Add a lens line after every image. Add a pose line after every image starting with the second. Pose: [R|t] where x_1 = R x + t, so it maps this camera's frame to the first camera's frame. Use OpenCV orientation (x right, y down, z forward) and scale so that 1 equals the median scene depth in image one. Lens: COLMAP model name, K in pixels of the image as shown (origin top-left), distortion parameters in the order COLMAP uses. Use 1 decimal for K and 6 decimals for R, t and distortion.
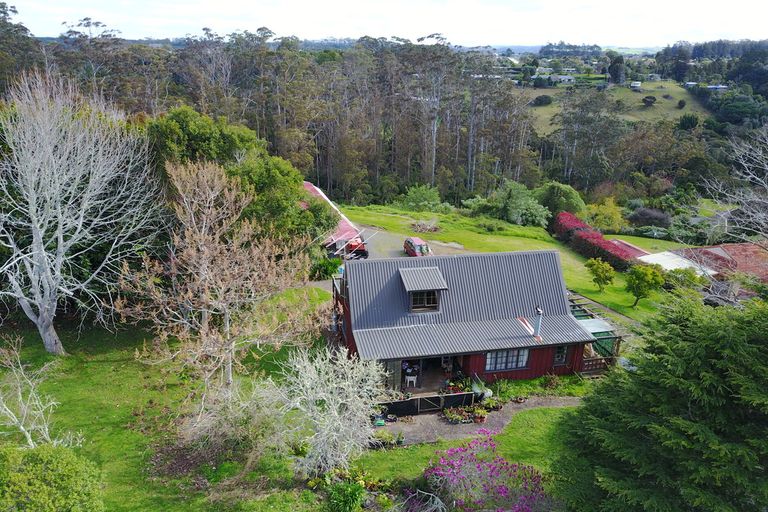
lens RADIAL K [[569.1, 0, 397.9], [0, 569.1, 267.0], [0, 0, 1]] dist [-0.001308, 0.000817]
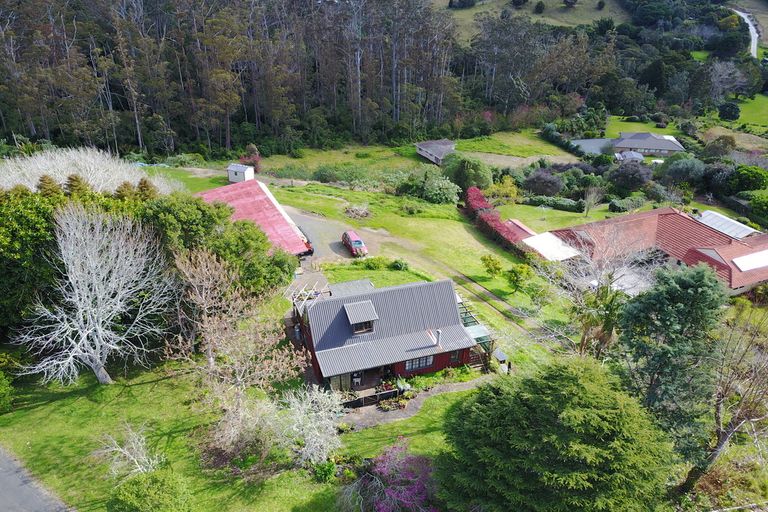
lens RADIAL K [[562.1, 0, 387.1], [0, 562.1, 288.6], [0, 0, 1]] dist [0.003786, -0.001351]
pose [[0.993489, -0.073510, 0.087040, -0.008987], [0.053381, 0.975290, 0.214382, -0.350917], [-0.100649, -0.208340, 0.972864, -0.400592]]
